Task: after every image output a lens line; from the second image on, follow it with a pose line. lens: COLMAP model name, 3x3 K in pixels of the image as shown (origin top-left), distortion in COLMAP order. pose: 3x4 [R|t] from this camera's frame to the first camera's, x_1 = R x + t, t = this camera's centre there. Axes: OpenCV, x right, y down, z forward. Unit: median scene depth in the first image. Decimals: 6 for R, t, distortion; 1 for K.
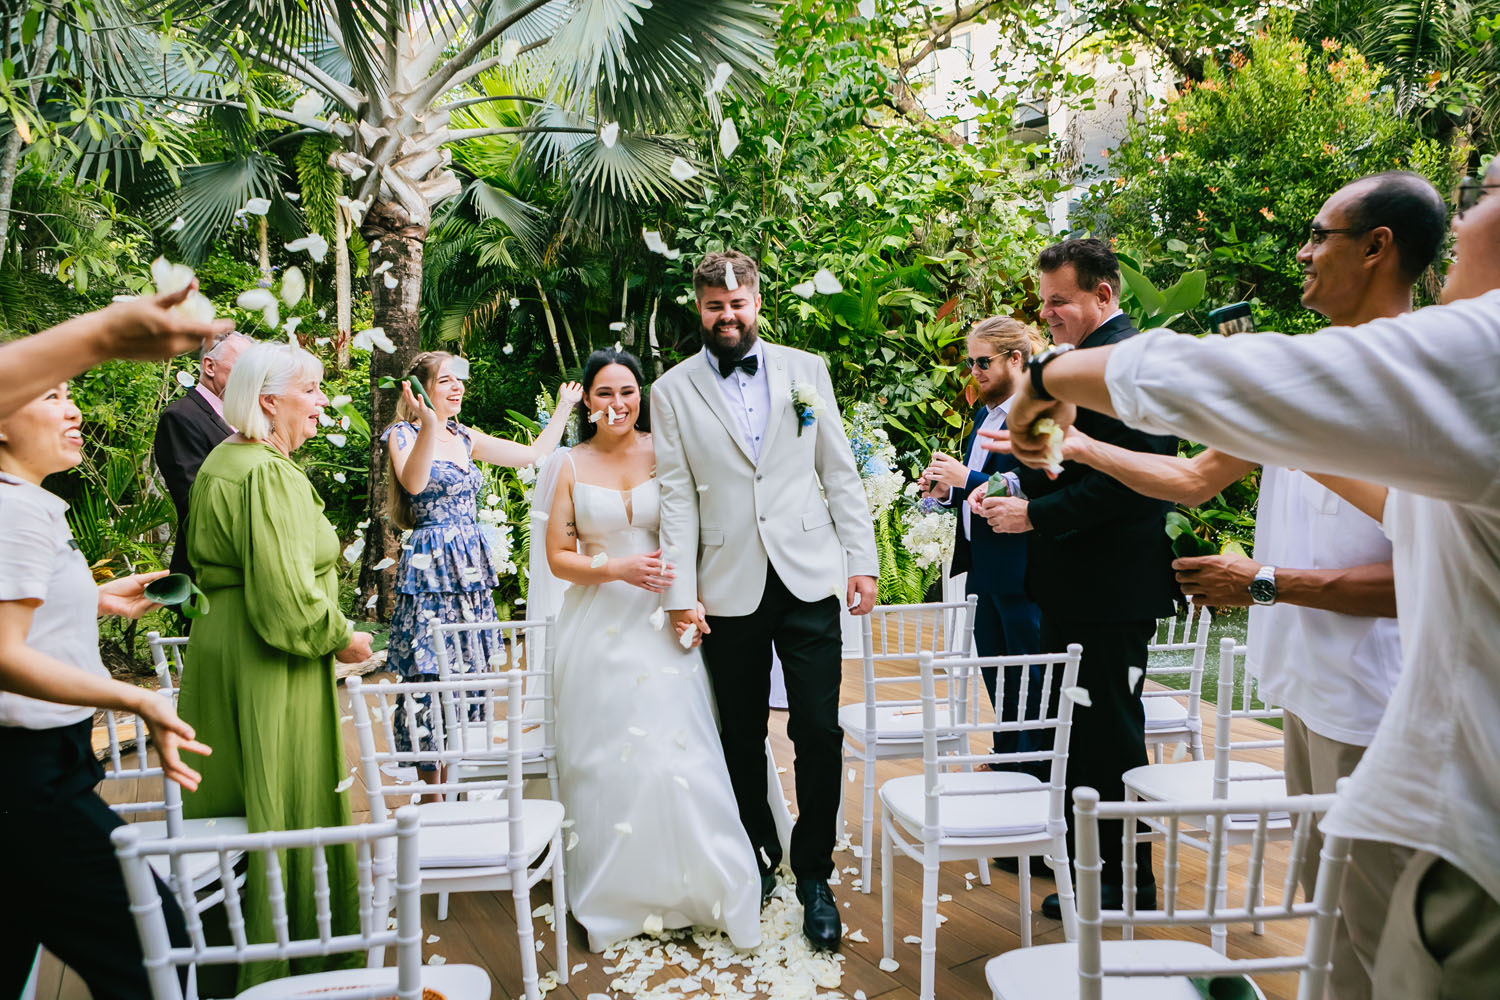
lens RADIAL K [[983.9, 0, 748.3], [0, 983.9, 502.1], [0, 0, 1]] dist [-0.030990, 0.002045]
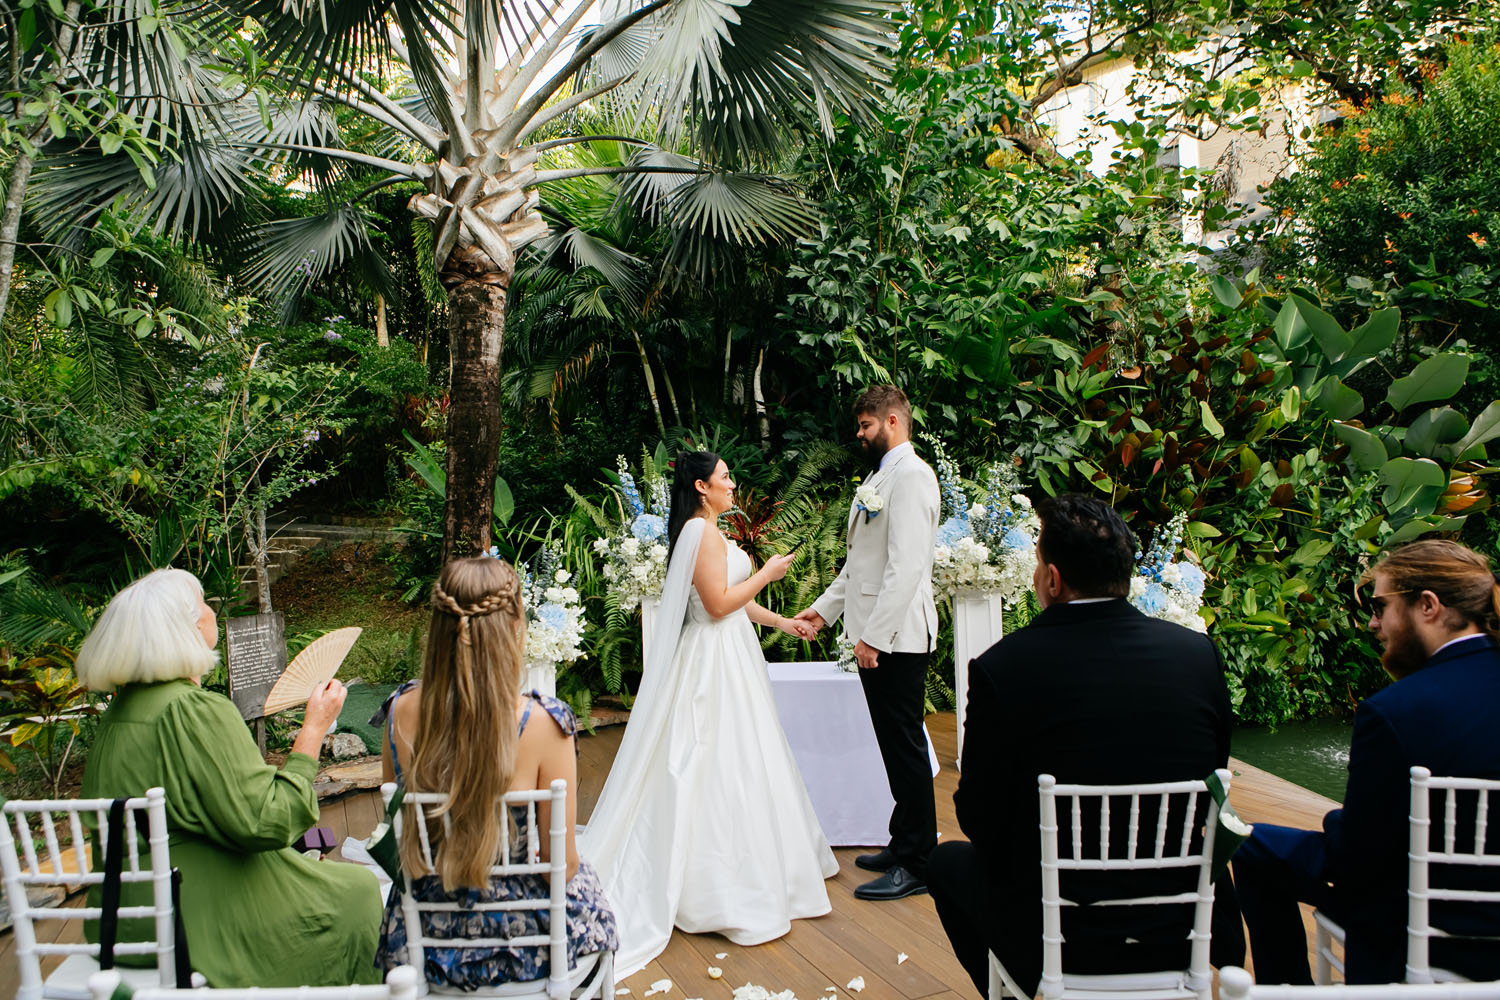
lens RADIAL K [[983.9, 0, 740.9], [0, 983.9, 499.9], [0, 0, 1]] dist [-0.030990, 0.002045]
pose [[0.992422, 0.002743, -0.122848, -0.000470], [-0.010545, 0.997964, -0.062899, -0.011028], [0.122426, 0.063717, 0.990430, 0.106872]]
